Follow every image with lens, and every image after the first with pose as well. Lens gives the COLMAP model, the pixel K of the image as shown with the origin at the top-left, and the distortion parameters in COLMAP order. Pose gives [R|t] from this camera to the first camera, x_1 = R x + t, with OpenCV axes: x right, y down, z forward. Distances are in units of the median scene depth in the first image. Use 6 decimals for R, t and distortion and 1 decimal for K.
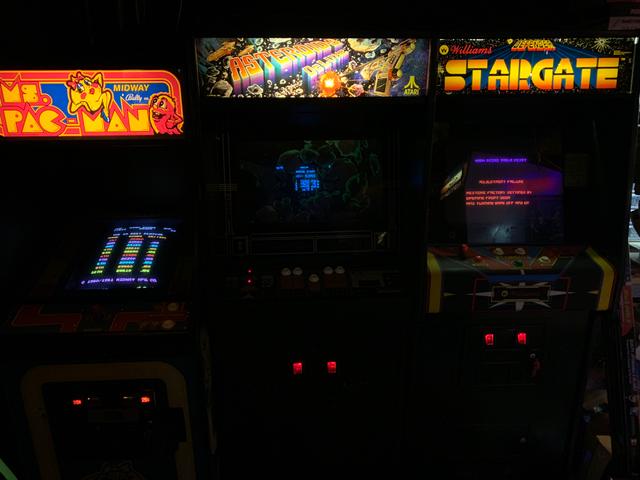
lens RADIAL K [[491.1, 0, 317.5], [0, 491.1, 232.7], [0, 0, 1]] dist [0.053685, -0.087810]
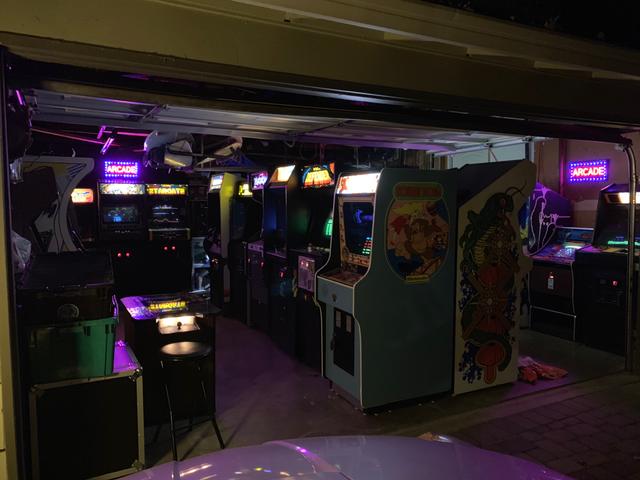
lens RADIAL K [[492.9, 0, 320.0], [0, 492.9, 240.0], [0, 0, 1]] dist [0.066104, -0.086155]
pose [[0.902564, -0.029029, 0.429576, -0.362660], [0.131893, 0.968400, -0.211673, 1.477833], [-0.409857, 0.247707, 0.877872, -4.069377]]
